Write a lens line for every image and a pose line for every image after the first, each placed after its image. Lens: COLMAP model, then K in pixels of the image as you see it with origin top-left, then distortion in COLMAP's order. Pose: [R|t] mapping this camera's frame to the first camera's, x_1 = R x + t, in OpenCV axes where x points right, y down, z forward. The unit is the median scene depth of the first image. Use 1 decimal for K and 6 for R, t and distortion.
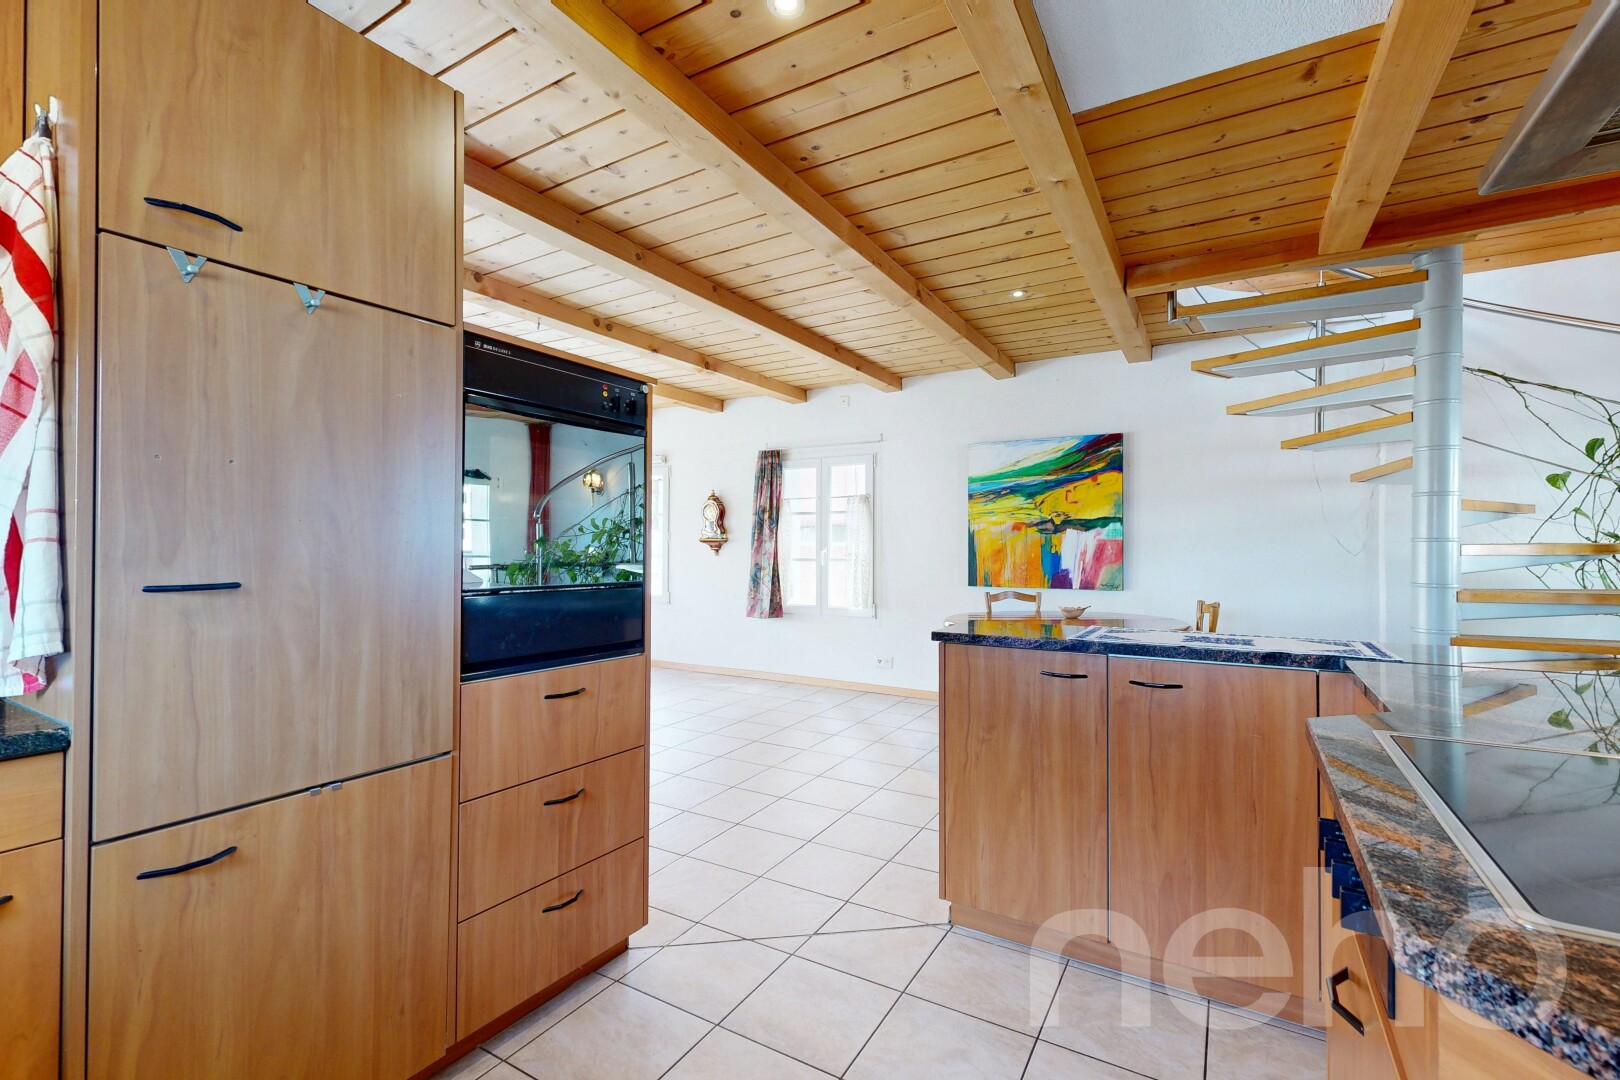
lens RADIAL K [[698.5, 0, 810.6], [0, 698.5, 541.0], [0, 0, 1]] dist [-0.000767, -0.000126]
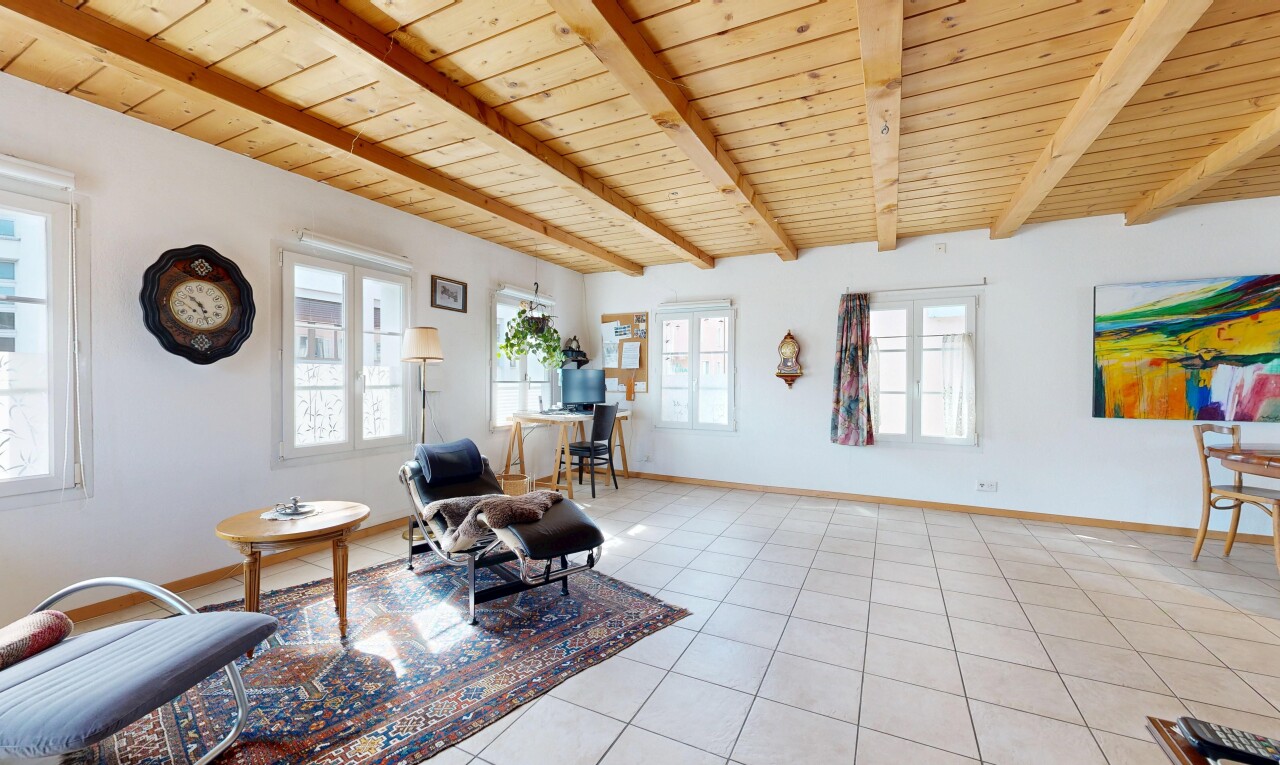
lens RADIAL K [[496.4, 0, 644.0], [0, 496.4, 383.7], [0, 0, 1]] dist [0.011077, -0.000014]
pose [[0.996859, 0.002193, 0.079170, -0.547782], [-0.002959, 0.999950, 0.009554, 0.007159], [-0.079145, -0.009758, 0.996815, 0.291586]]
